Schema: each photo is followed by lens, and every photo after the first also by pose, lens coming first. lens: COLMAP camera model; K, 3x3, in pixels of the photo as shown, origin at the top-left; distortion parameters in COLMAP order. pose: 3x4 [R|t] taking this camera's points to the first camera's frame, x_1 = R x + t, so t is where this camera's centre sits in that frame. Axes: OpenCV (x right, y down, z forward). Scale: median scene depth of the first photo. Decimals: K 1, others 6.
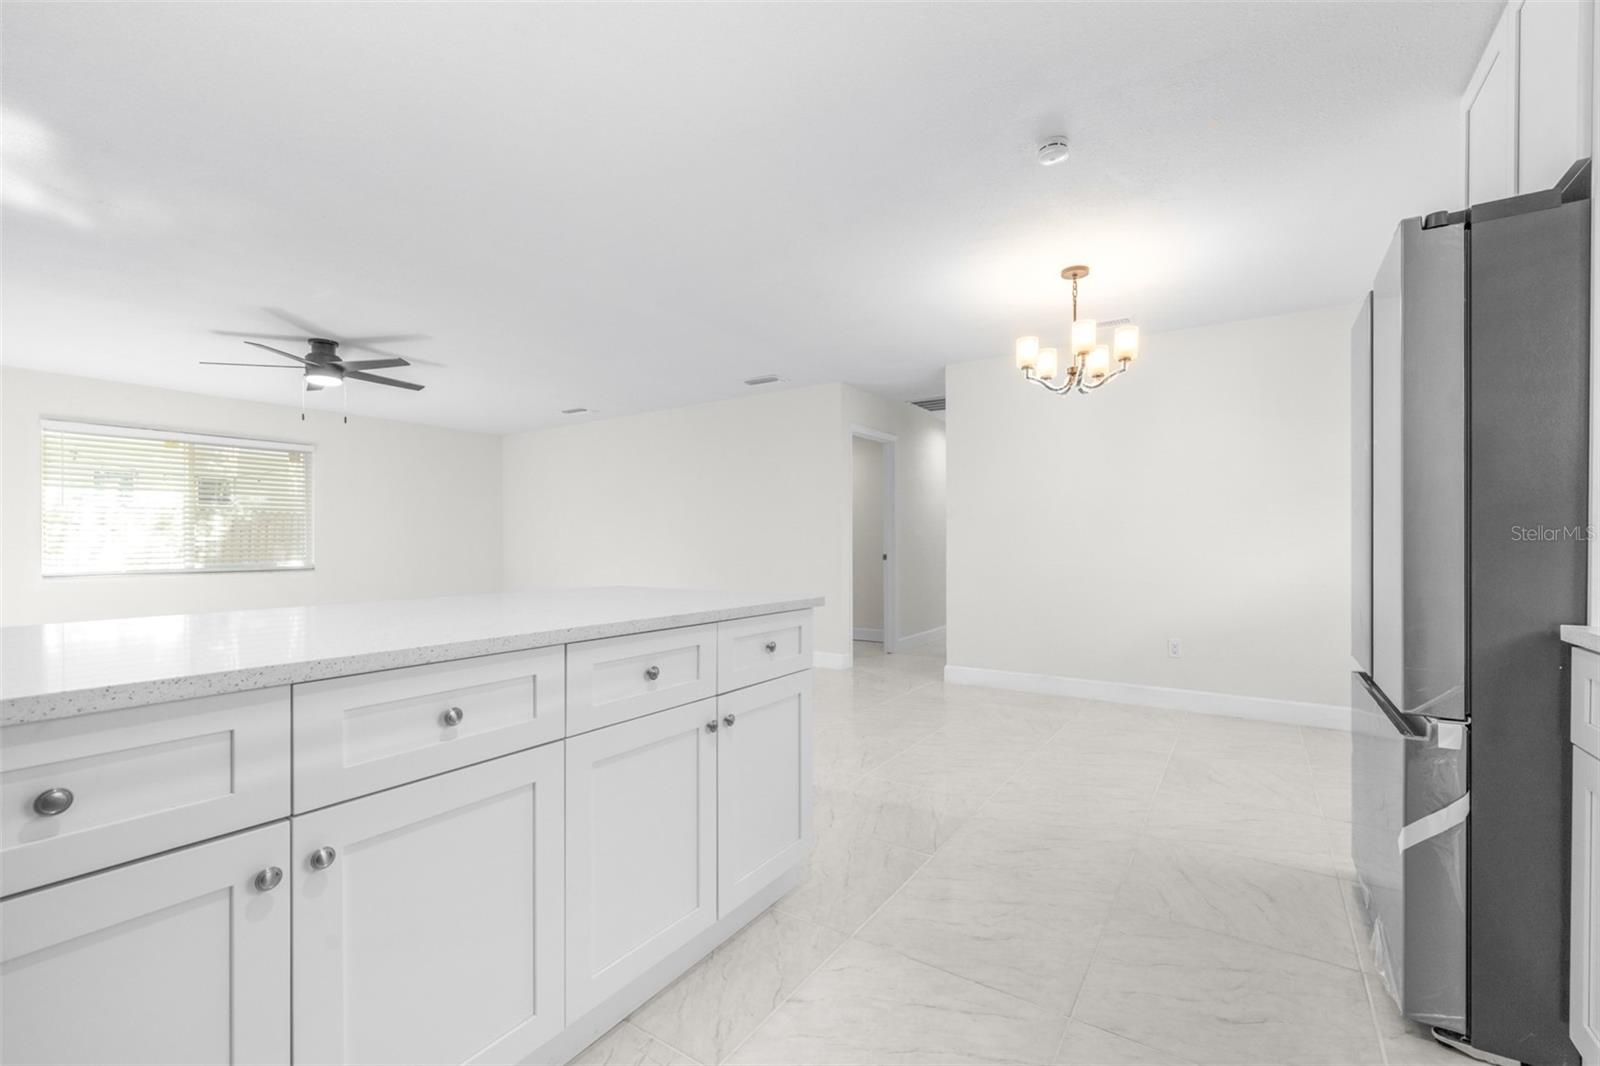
lens RADIAL K [[680.8, 0, 797.7], [0, 680.8, 547.0], [0, 0, 1]] dist [-0.000462, -0.000065]
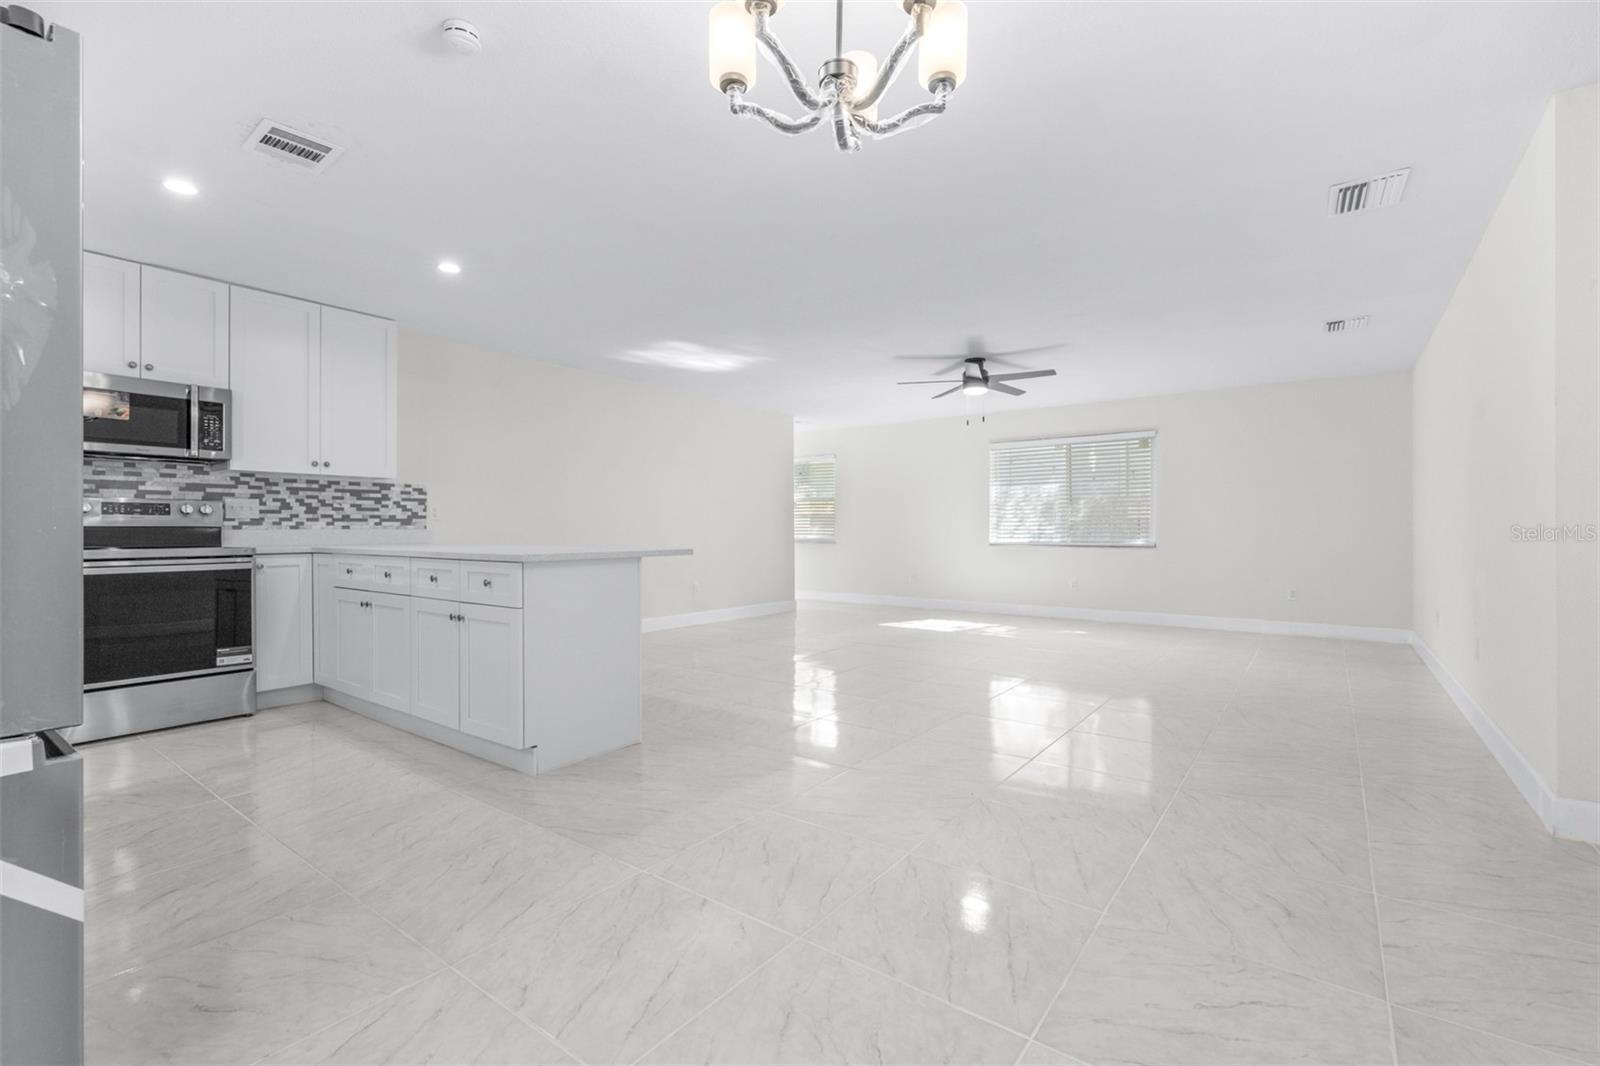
lens RADIAL K [[708.1, 0, 794.2], [0, 708.1, 540.4], [0, 0, 1]] dist [0.000222, 0.000041]
pose [[-0.053752, 0.020203, -0.998350, 0.483623], [-0.009367, 0.999741, 0.020736, 0.004806], [0.998510, 0.010466, -0.053549, 0.575658]]
